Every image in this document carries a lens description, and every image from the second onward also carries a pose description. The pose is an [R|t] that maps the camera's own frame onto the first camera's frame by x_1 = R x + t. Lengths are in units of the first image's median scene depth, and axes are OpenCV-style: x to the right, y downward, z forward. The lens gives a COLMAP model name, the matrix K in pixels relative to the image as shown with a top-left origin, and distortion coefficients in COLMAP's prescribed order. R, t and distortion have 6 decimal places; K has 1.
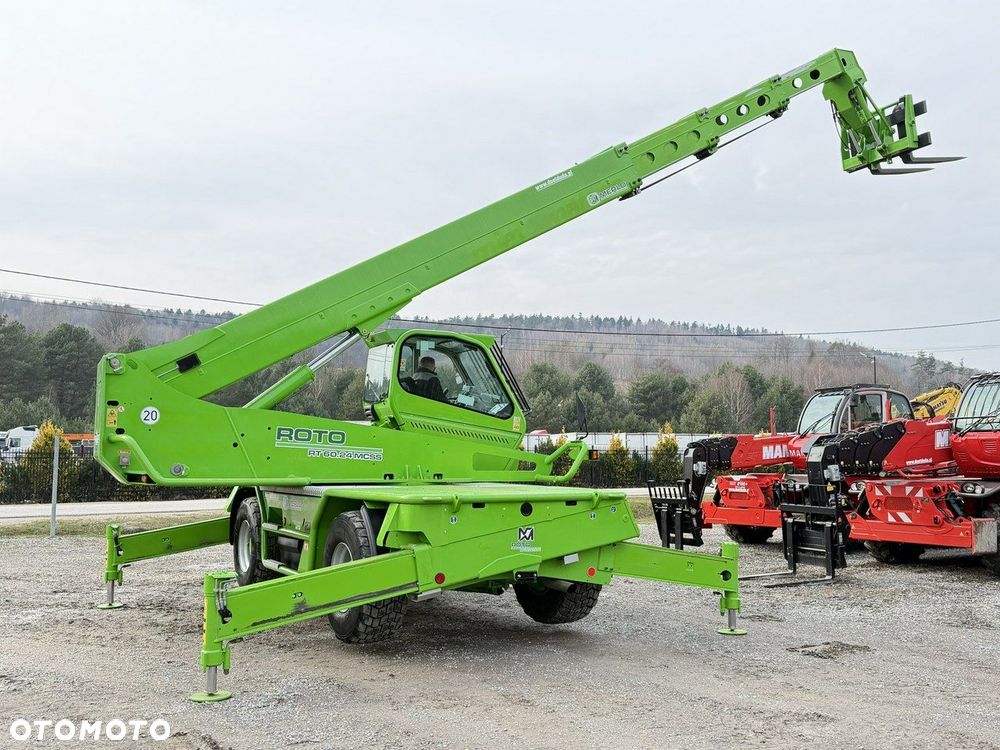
lens RADIAL K [[918.1, 0, 500.0], [0, 918.1, 375.0], [0, 0, 1]] dist [0.145062, -0.251951]
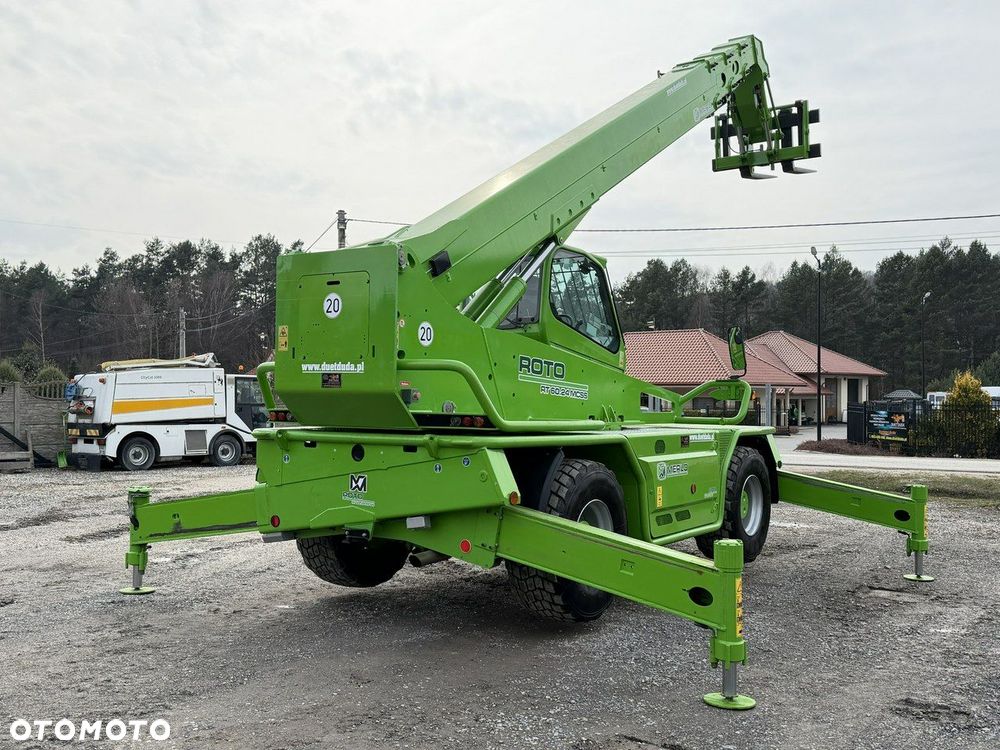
lens RADIAL K [[943.5, 0, 493.9], [0, 943.5, 373.9], [0, 0, 1]] dist [0.125561, -0.274829]
pose [[0.869690, 0.020733, 0.493162, -0.549591], [-0.053124, 0.997246, 0.051760, 0.026912], [-0.490730, -0.071214, 0.868396, 0.271134]]
